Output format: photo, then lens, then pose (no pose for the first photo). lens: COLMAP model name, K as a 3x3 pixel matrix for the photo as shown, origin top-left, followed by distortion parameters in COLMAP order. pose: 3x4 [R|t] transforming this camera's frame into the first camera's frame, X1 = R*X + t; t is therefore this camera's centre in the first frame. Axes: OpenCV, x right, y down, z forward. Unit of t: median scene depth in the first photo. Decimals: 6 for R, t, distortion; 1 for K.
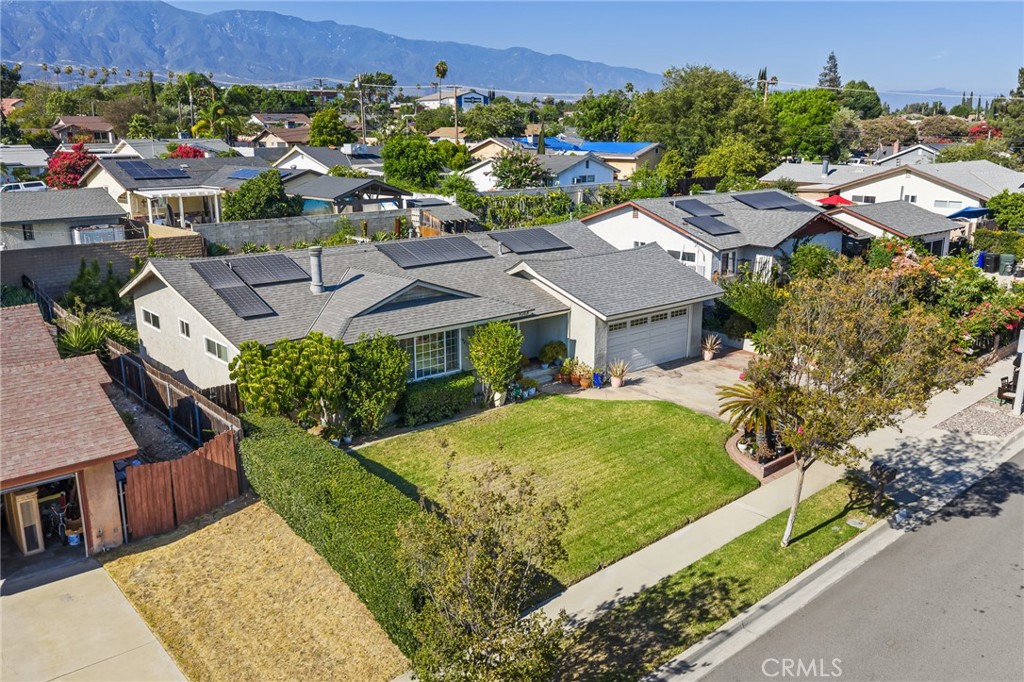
lens RADIAL K [[846.7, 0, 542.8], [0, 846.7, 342.2], [0, 0, 1]] dist [0.003172, -0.001915]
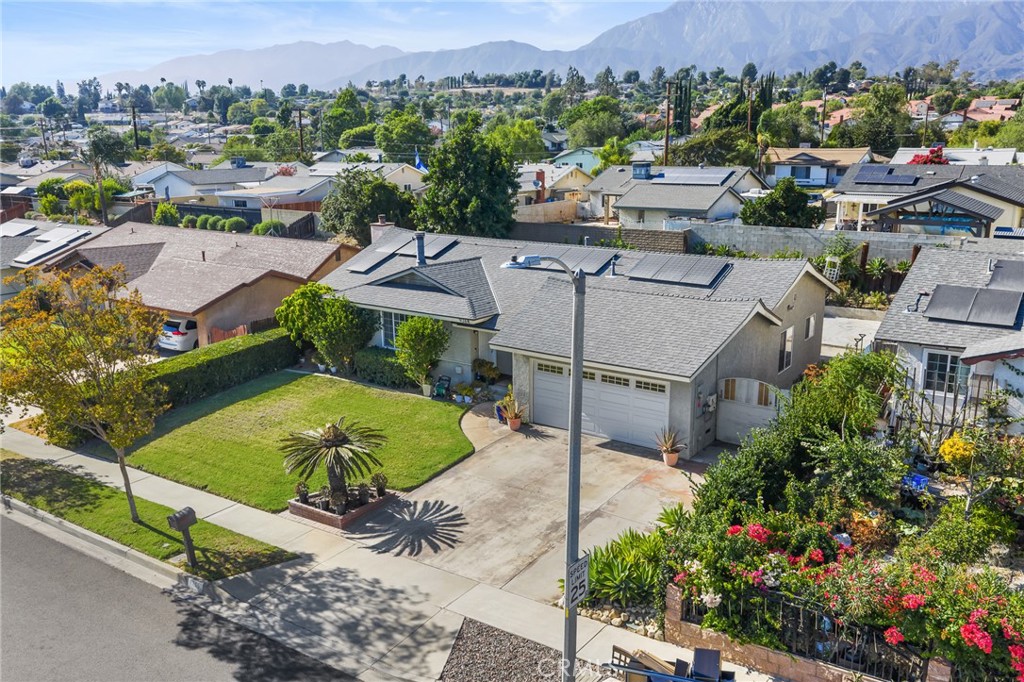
lens RADIAL K [[882.9, 0, 509.4], [0, 882.9, 307.2], [0, 0, 1]] dist [0.006931, -0.008198]
pose [[0.207575, 0.187650, -0.960052, 1.141440], [-0.231599, 0.962953, 0.138143, -0.236675], [0.950407, 0.193673, 0.243345, 0.896036]]
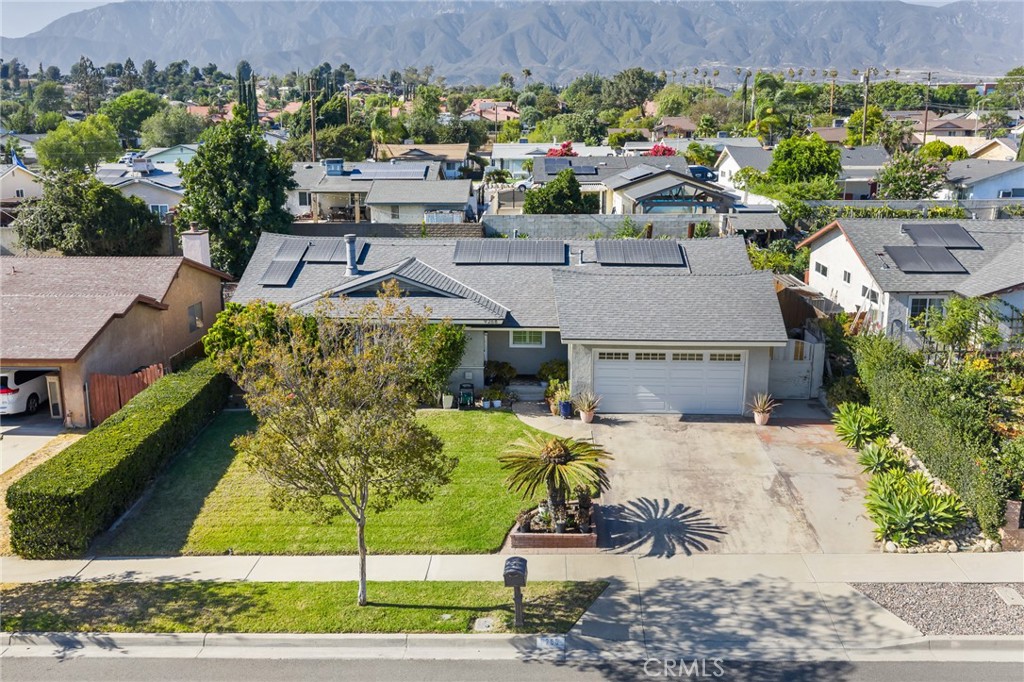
lens RADIAL K [[882.9, 0, 509.4], [0, 882.9, 307.2], [0, 0, 1]] dist [0.006931, -0.008198]
pose [[0.701756, 0.138065, -0.698911, 0.787582], [-0.169599, 0.985213, 0.024332, -0.088469], [0.691935, 0.101460, 0.714795, 0.334056]]
